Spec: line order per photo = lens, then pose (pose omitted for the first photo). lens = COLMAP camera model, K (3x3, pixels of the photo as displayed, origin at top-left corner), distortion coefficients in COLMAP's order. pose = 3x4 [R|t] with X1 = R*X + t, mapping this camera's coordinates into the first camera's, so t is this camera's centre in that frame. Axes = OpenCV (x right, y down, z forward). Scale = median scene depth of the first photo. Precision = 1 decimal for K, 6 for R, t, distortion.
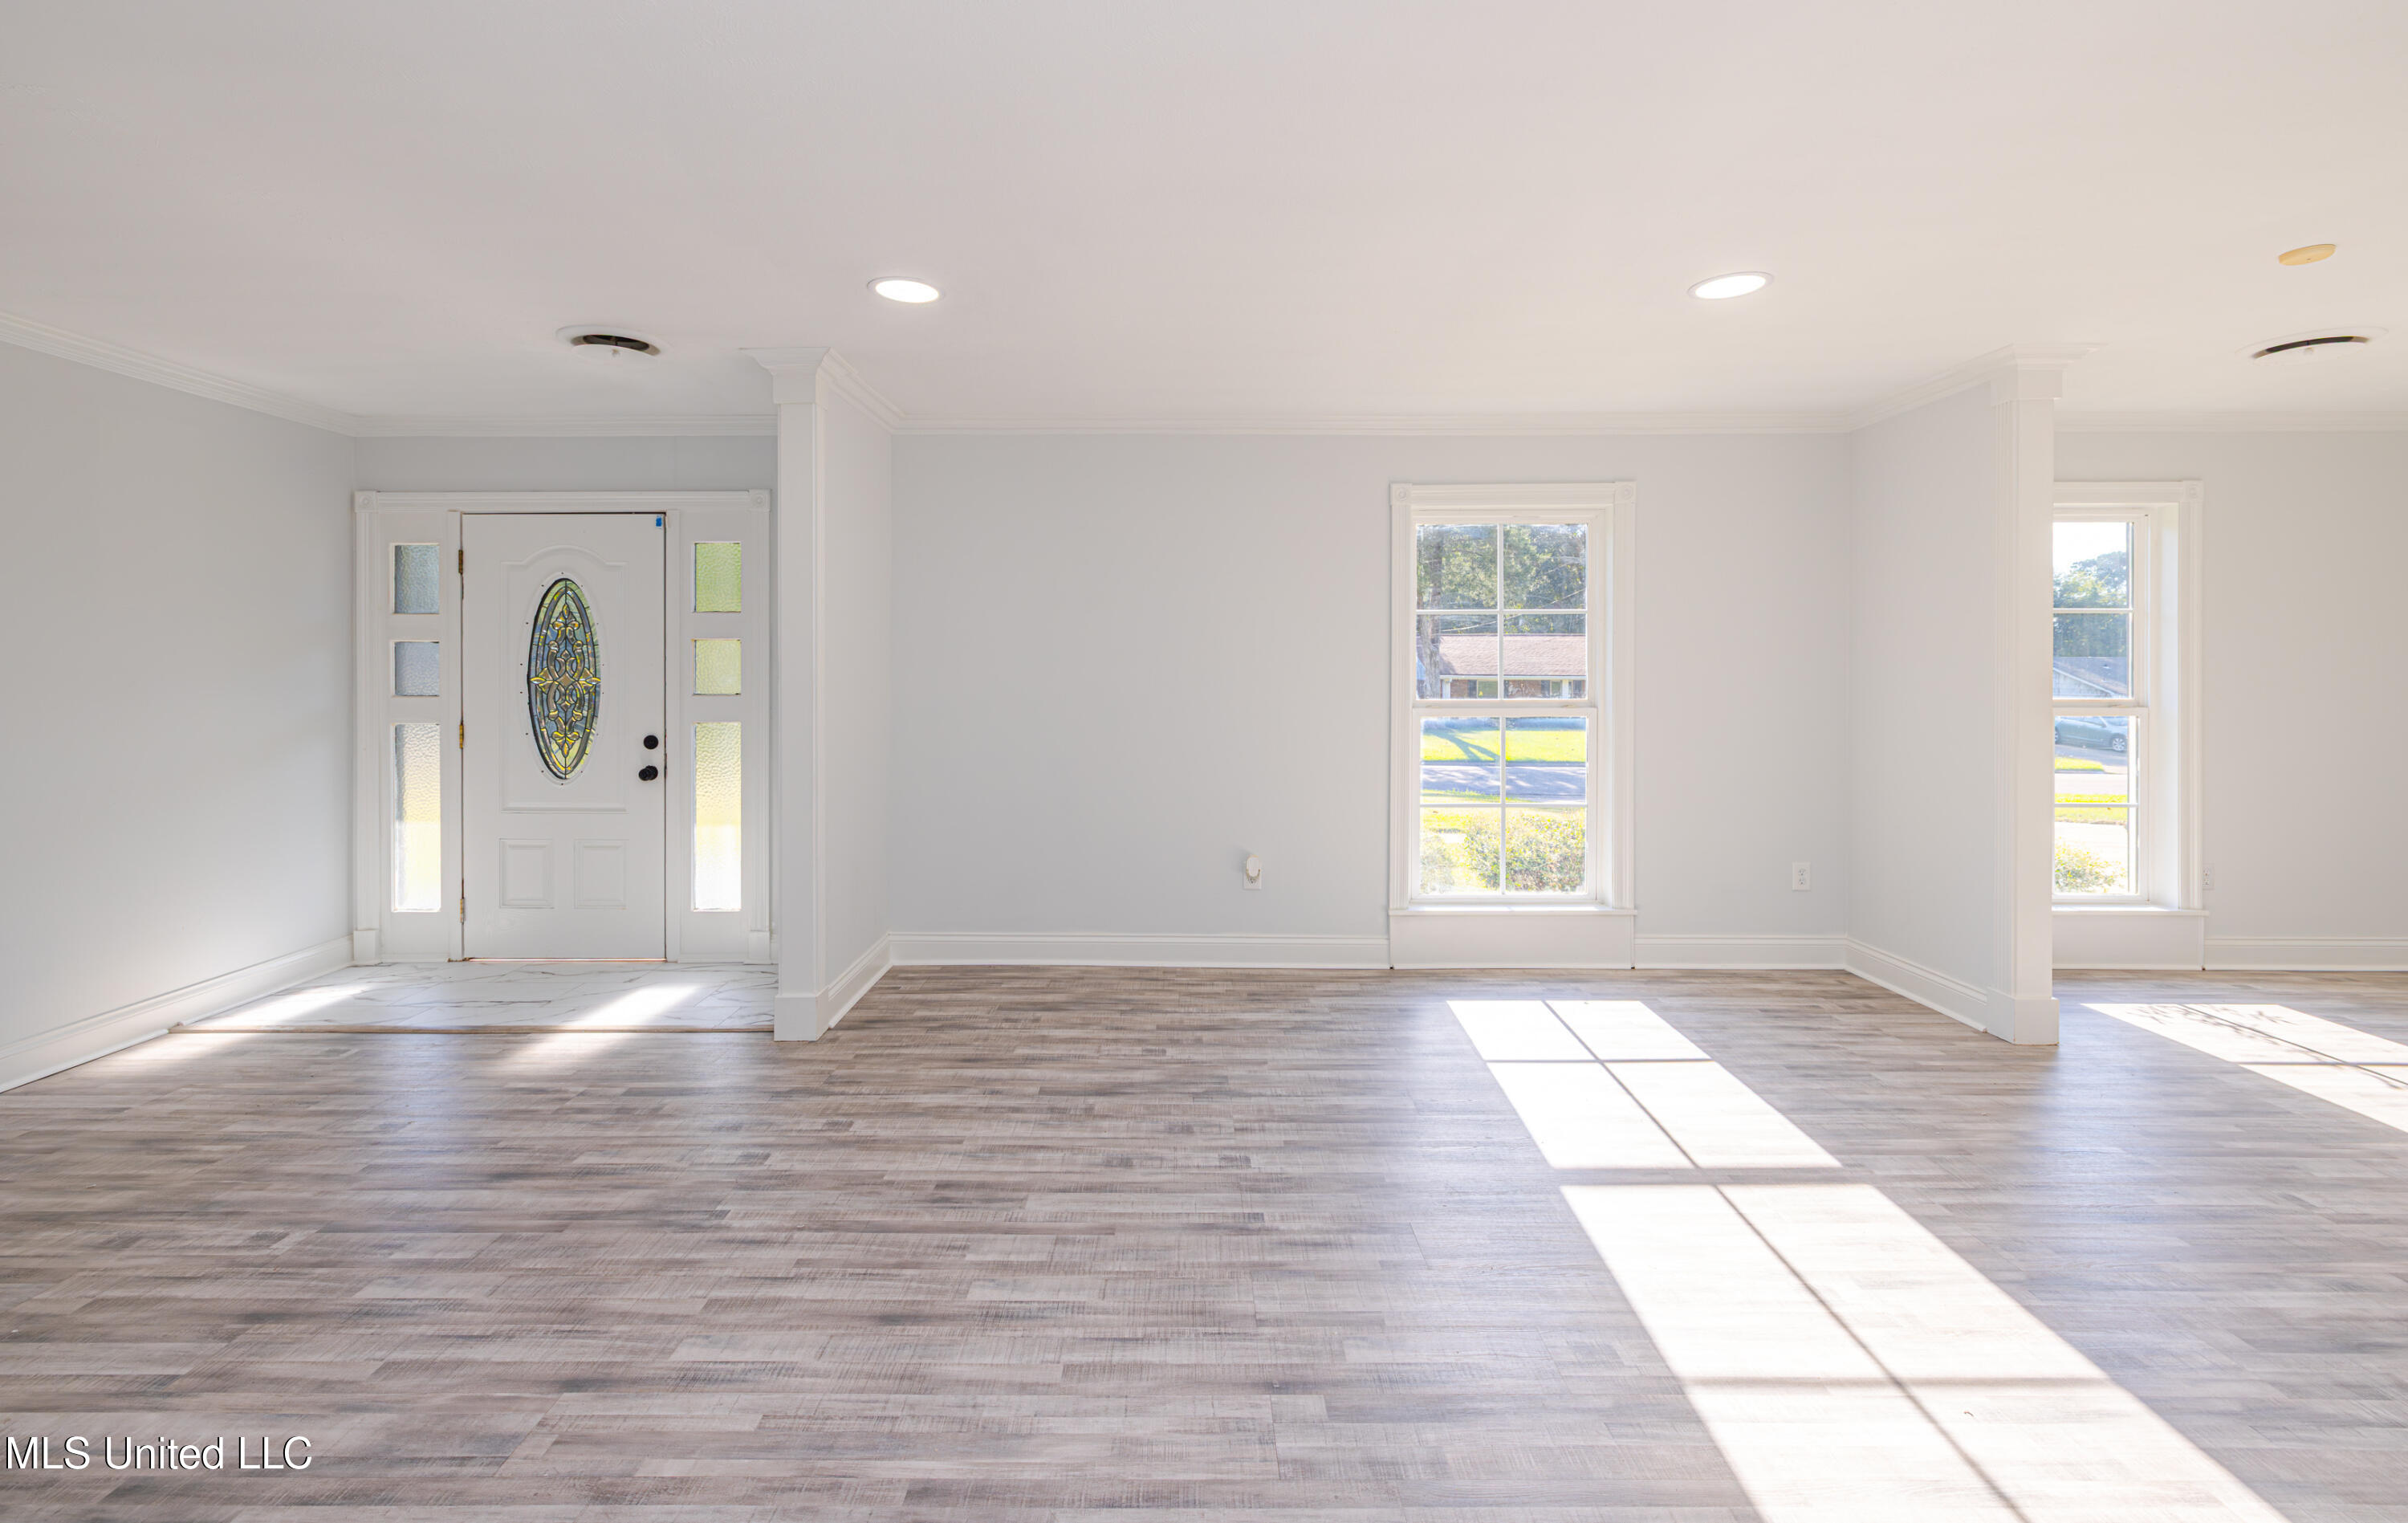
lens RADIAL K [[1041.4, 0, 1210.2], [0, 1041.4, 662.6], [0, 0, 1]] dist [-0.001792, 0.002003]
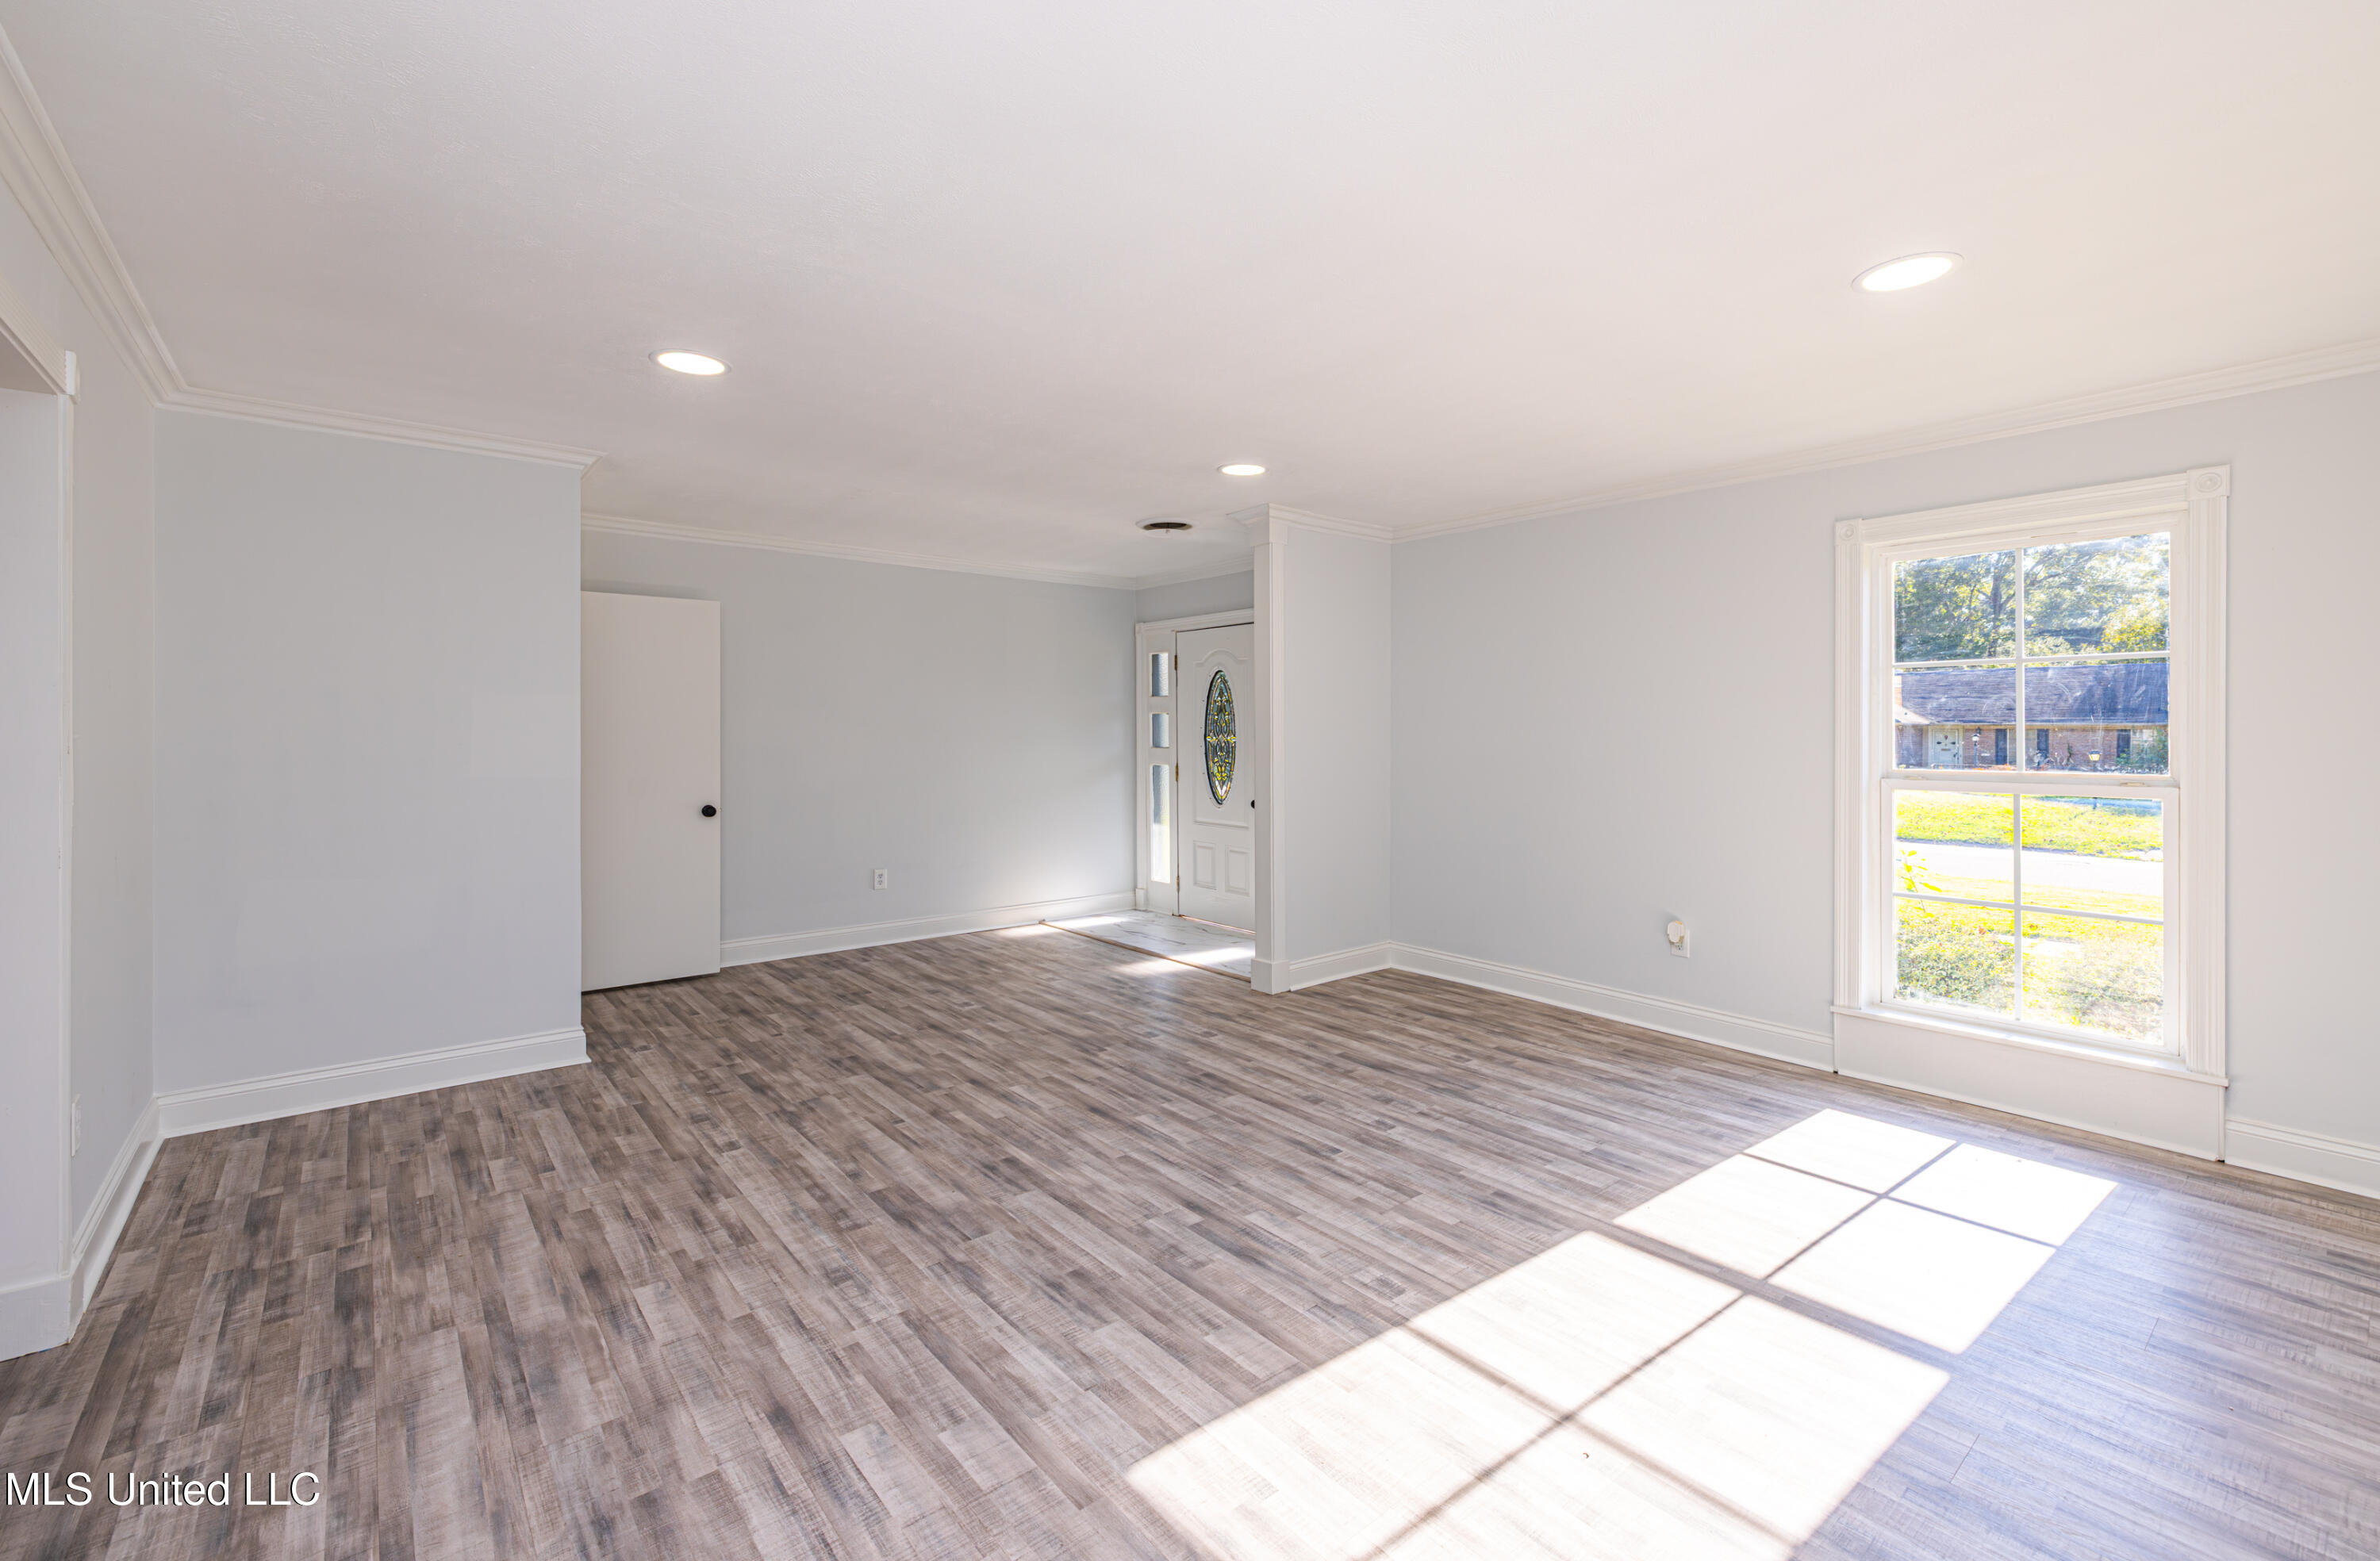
lens RADIAL K [[1025.2, 0, 1169.3], [0, 1025.2, 741.9], [0, 0, 1]] dist [0.001562, 0.000427]
pose [[0.627166, 0.010389, -0.778816, 0.771906], [0.001755, 0.999890, 0.014751, -0.000494], [0.778884, -0.010618, 0.627078, 0.030361]]
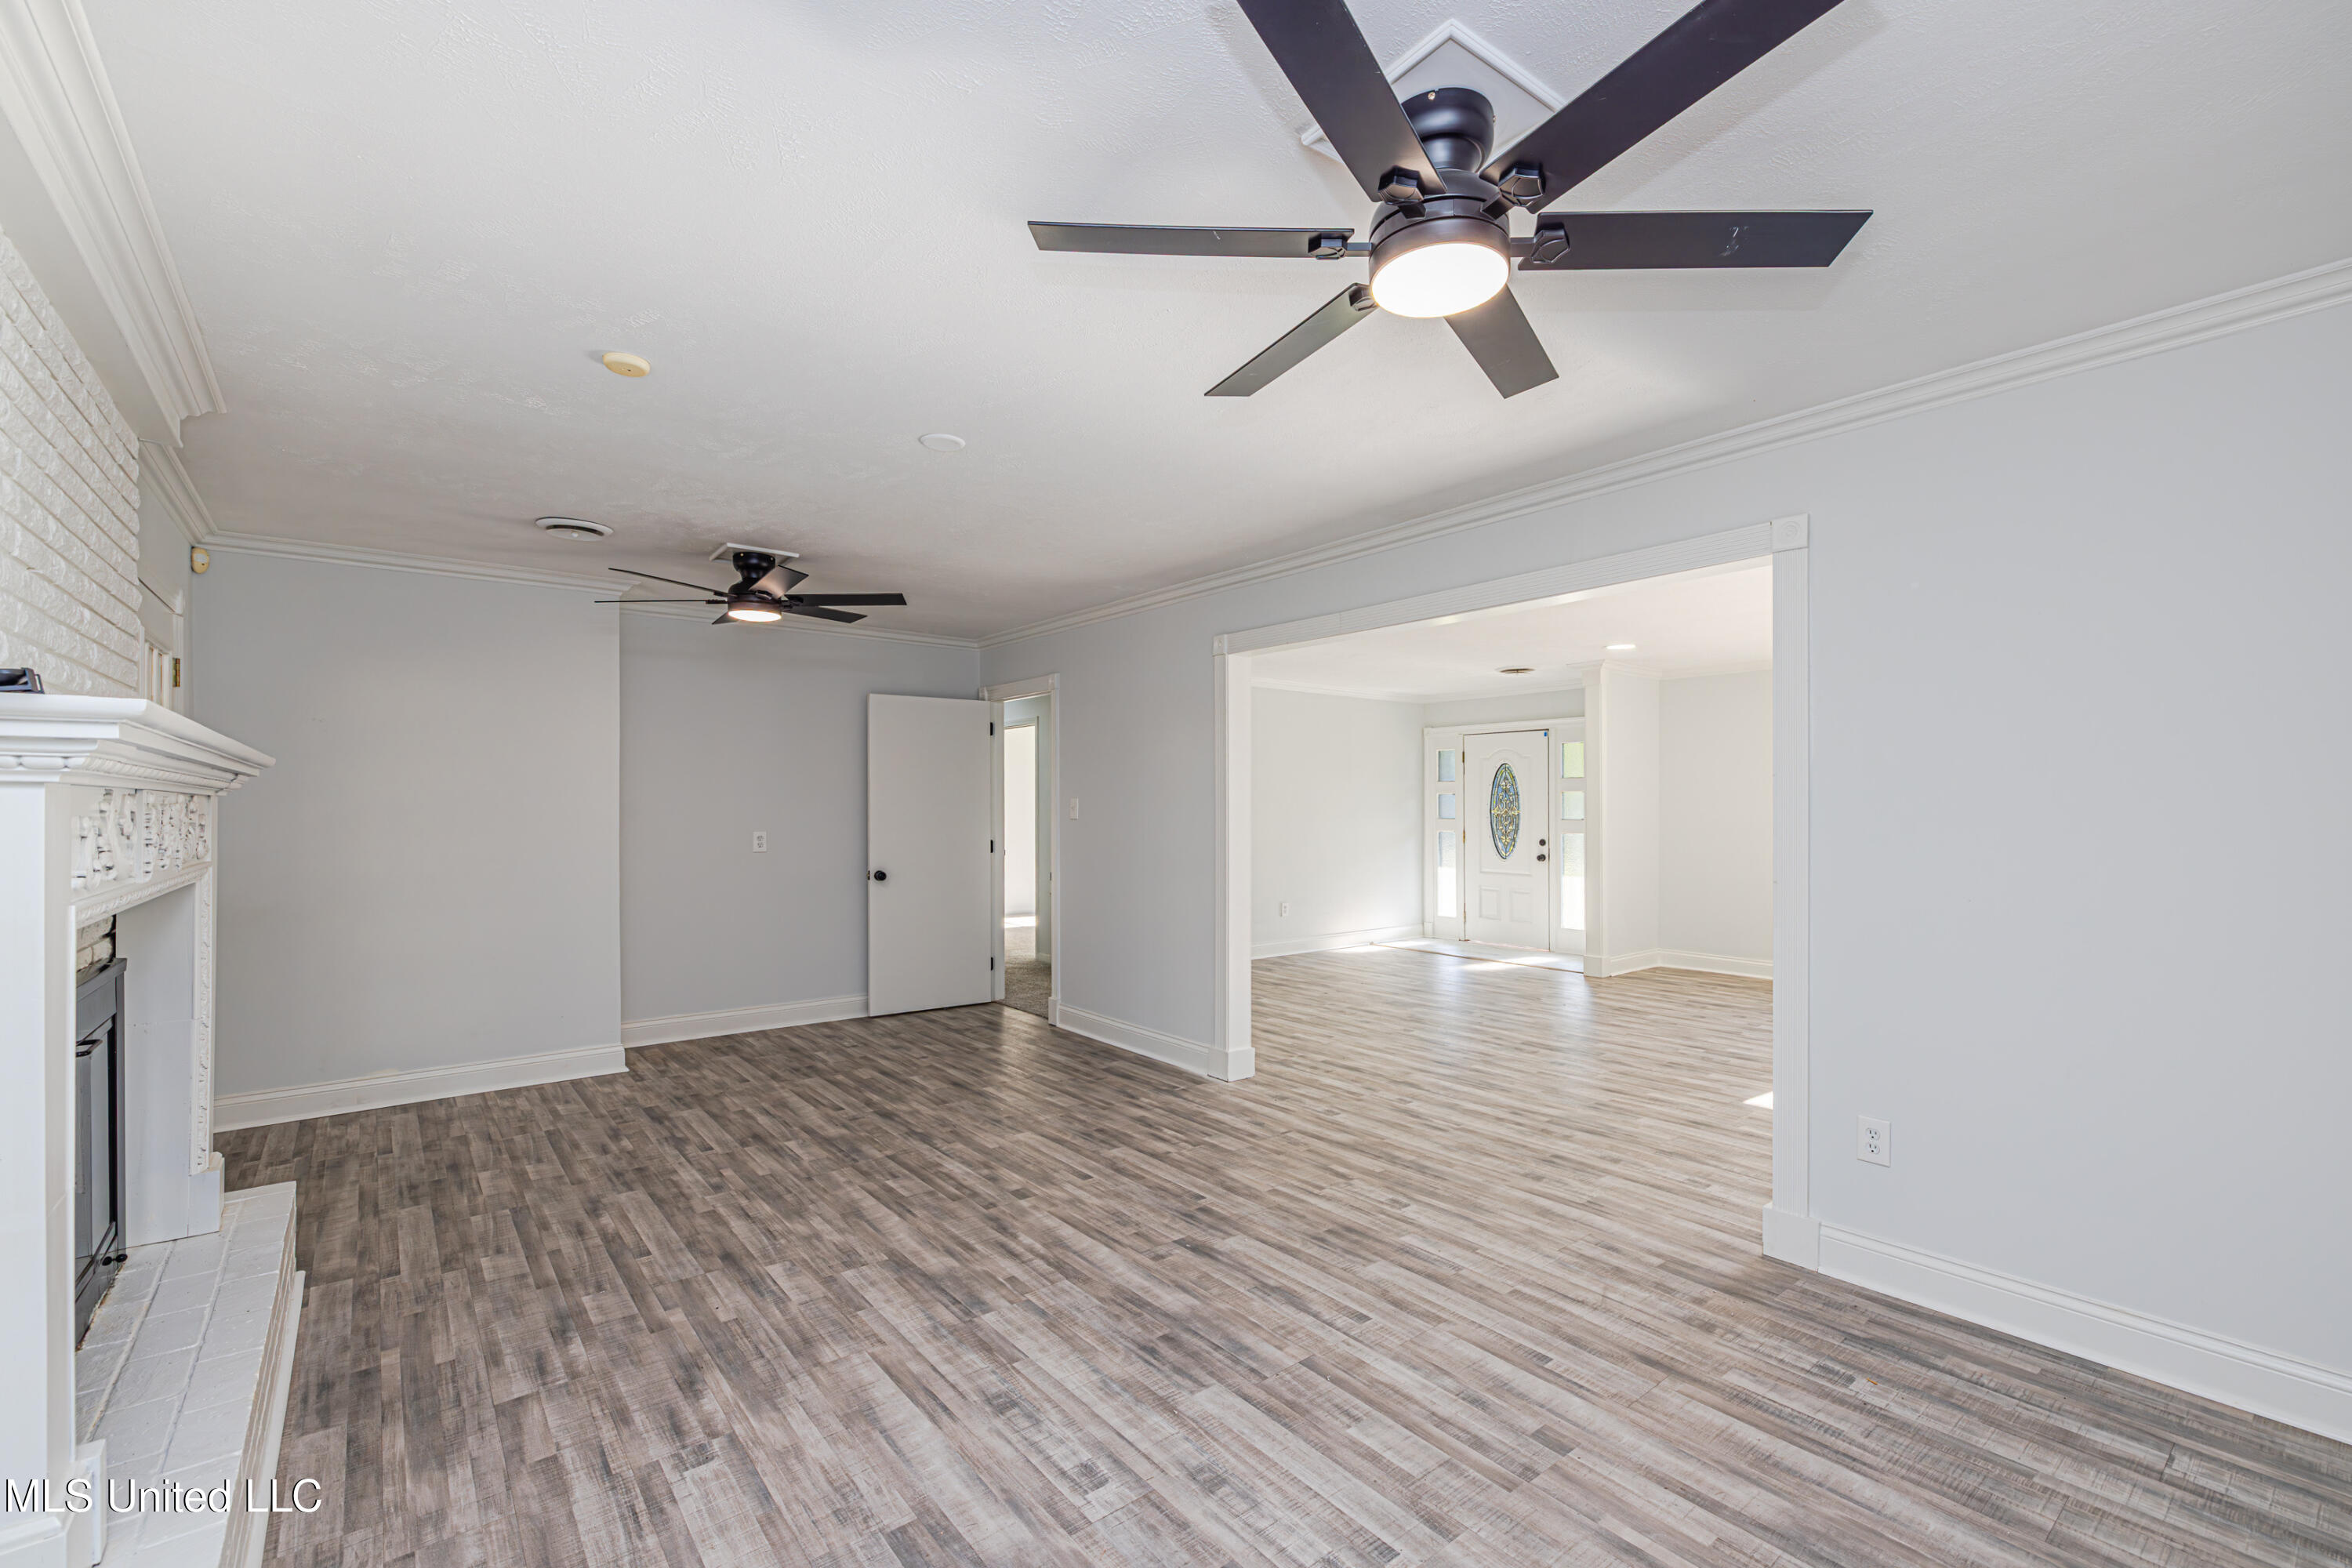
lens RADIAL K [[1022.0, 0, 1156.6], [0, 1022.0, 791.6], [0, 0, 1]] dist [0.000862, -0.000815]
pose [[0.607274, -0.006936, -0.794462, 0.946802], [0.001325, 0.999969, -0.007718, -0.013746], [0.794491, 0.003634, 0.607265, -1.298164]]
